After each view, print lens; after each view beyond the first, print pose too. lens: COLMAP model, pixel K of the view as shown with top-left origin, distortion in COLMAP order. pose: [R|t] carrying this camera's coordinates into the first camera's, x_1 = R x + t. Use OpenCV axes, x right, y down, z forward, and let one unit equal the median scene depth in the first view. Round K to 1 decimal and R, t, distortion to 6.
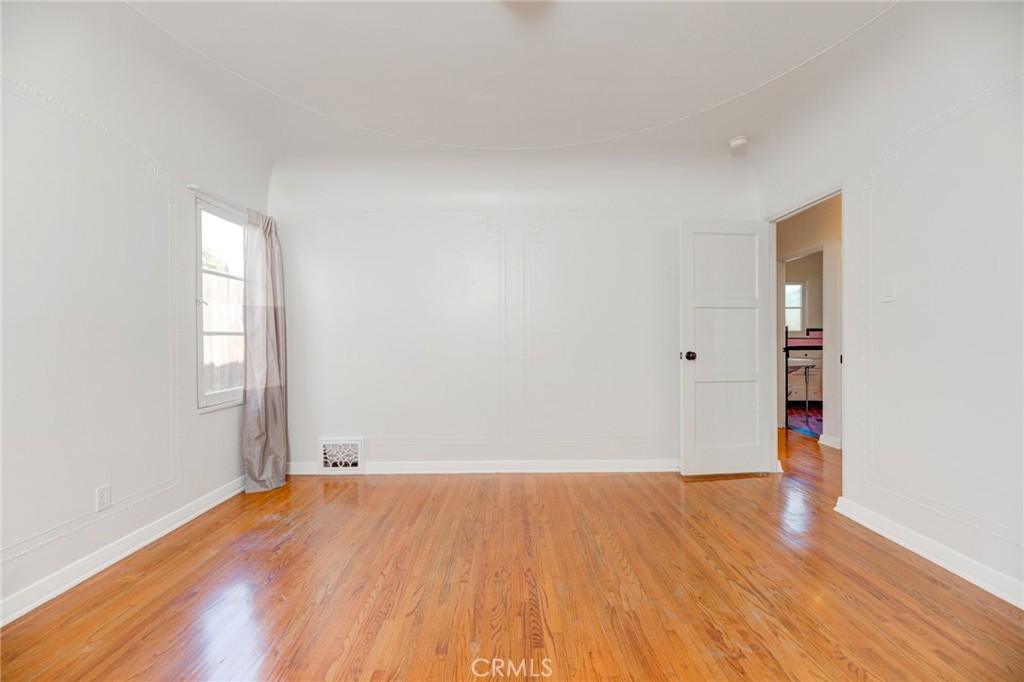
lens RADIAL K [[413.8, 0, 511.4], [0, 413.8, 339.0], [0, 0, 1]] dist [-0.001863, -0.000730]
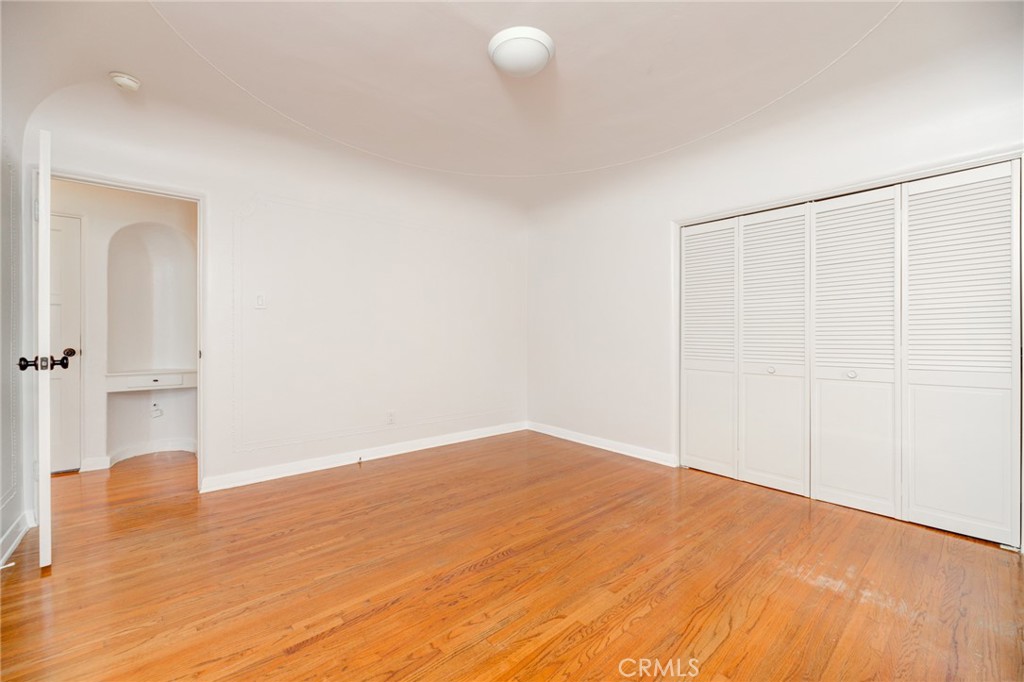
lens RADIAL K [[413.8, 0, 511.4], [0, 413.8, 339.0], [0, 0, 1]] dist [-0.001863, -0.000730]
pose [[-0.652161, 0.000434, 0.758080, -0.828234], [0.003911, 0.999988, 0.002792, 0.010493], [-0.758070, 0.004786, -0.652156, 1.571447]]
